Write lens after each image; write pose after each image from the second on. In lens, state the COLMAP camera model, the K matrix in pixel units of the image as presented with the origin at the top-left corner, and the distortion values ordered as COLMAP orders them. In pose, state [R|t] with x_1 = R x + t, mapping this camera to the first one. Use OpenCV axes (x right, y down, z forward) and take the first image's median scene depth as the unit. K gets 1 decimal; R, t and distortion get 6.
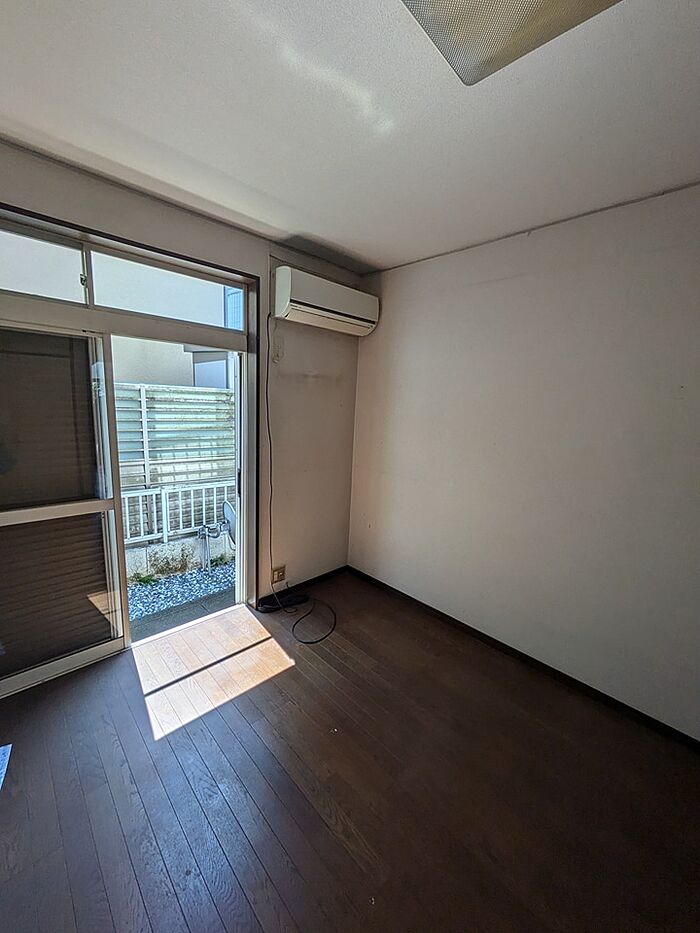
lens RADIAL K [[369.0, 0, 349.1], [0, 369.0, 466.8], [0, 0, 1]] dist [-0.002690, 0.001458]
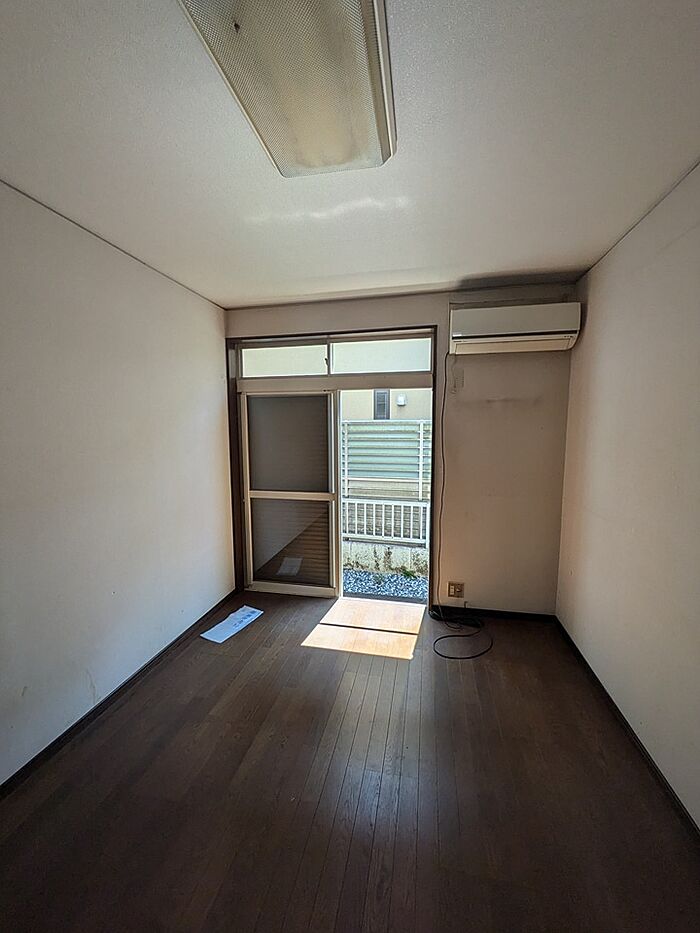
lens RADIAL K [[369.0, 0, 350.6], [0, 369.0, 467.2], [0, 0, 1]] dist [-0.002690, 0.001458]
pose [[0.562476, 0.041333, -0.825780, 0.486370], [-0.118531, 0.992464, -0.031061, 0.011856], [0.818274, 0.115351, 0.563136, 0.118105]]
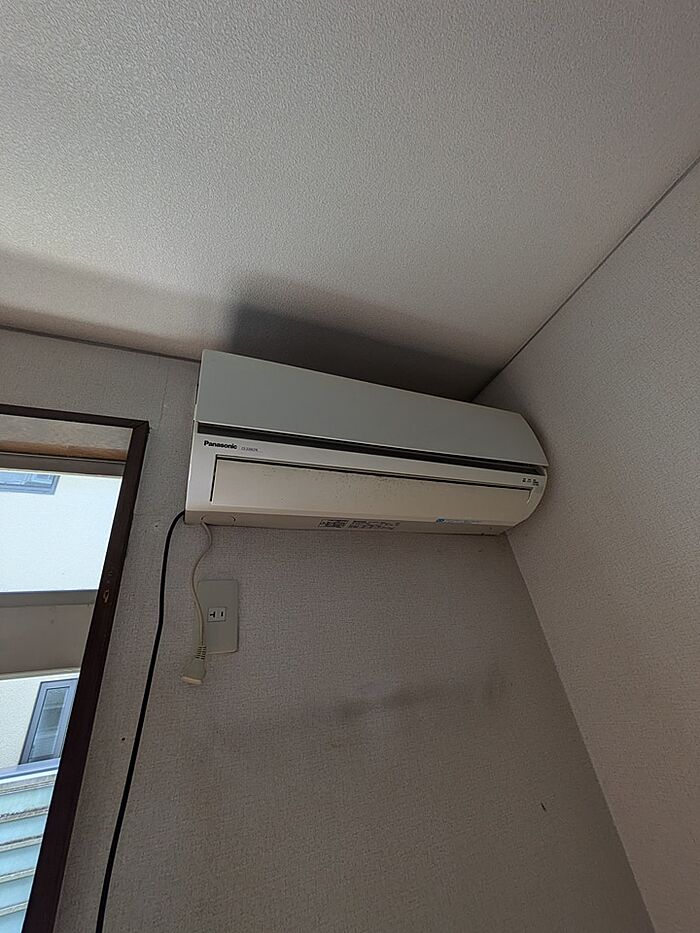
lens RADIAL K [[369.0, 0, 350.3], [0, 369.0, 469.2], [0, 0, 1]] dist [-0.002690, 0.001458]
pose [[0.909607, -0.343464, -0.233768, -0.005121], [0.104453, 0.733638, -0.671465, -0.187599], [0.402125, 0.586351, 0.703198, 0.686762]]
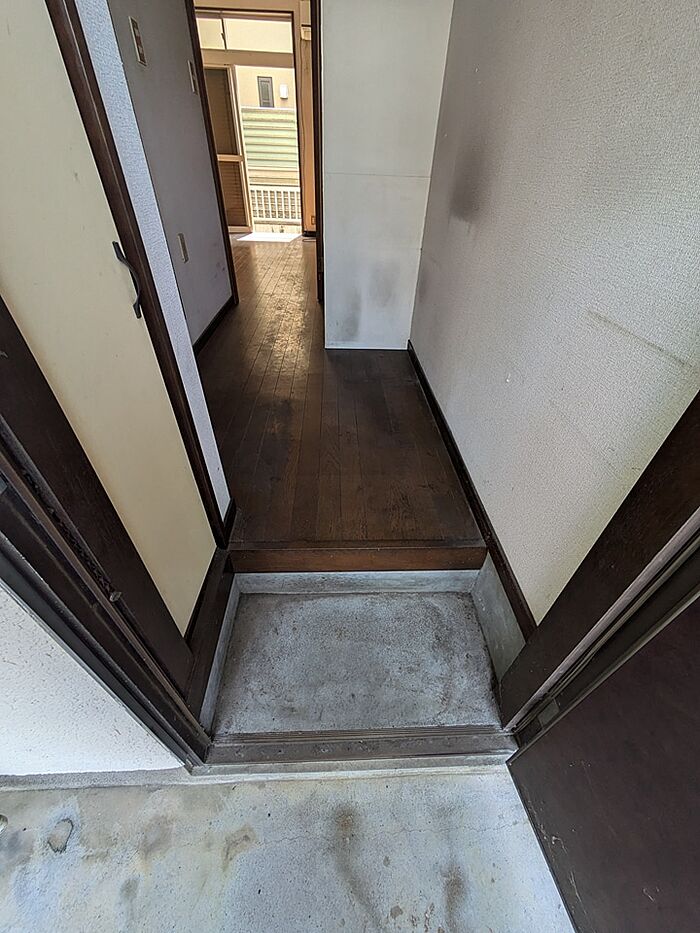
lens RADIAL K [[369.0, 0, 349.4], [0, 369.0, 466.2], [0, 0, 1]] dist [-0.002690, 0.001458]
pose [[0.742987, 0.402653, -0.534641, 1.548815], [-0.115441, 0.863923, 0.490215, 0.439723], [0.659275, -0.302504, 0.688366, -0.663800]]
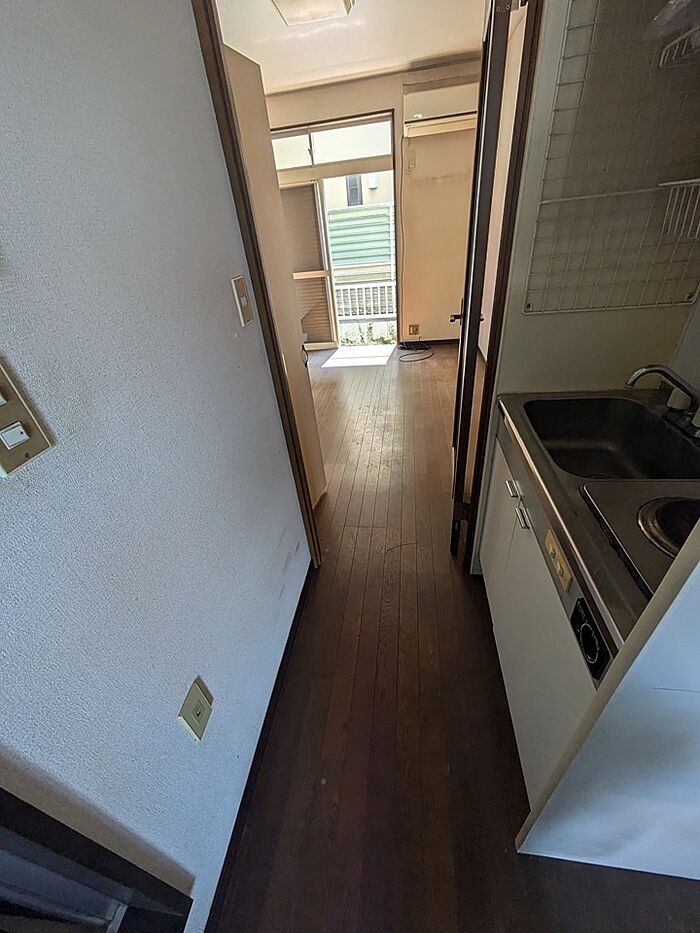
lens RADIAL K [[369.0, 0, 349.7], [0, 369.0, 466.0], [0, 0, 1]] dist [-0.002690, 0.001458]
pose [[0.615222, 0.344709, -0.708997, 0.992152], [-0.021151, 0.906233, 0.422250, 0.151029], [0.788070, -0.244782, 0.564825, -0.298705]]
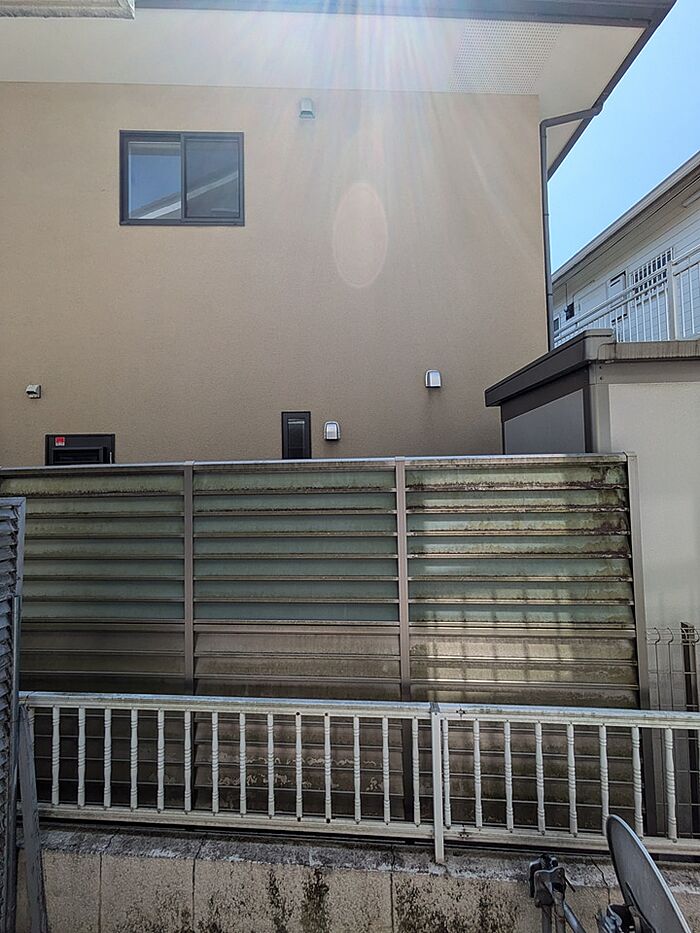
lens RADIAL K [[369.0, 0, 348.7], [0, 369.0, 468.1], [0, 0, 1]] dist [-0.002690, 0.001458]
pose [[0.718654, -0.082038, -0.690511, -0.376691], [-0.073169, 0.978582, -0.192414, -0.152954], [0.691507, 0.188803, 0.697260, 0.831452]]
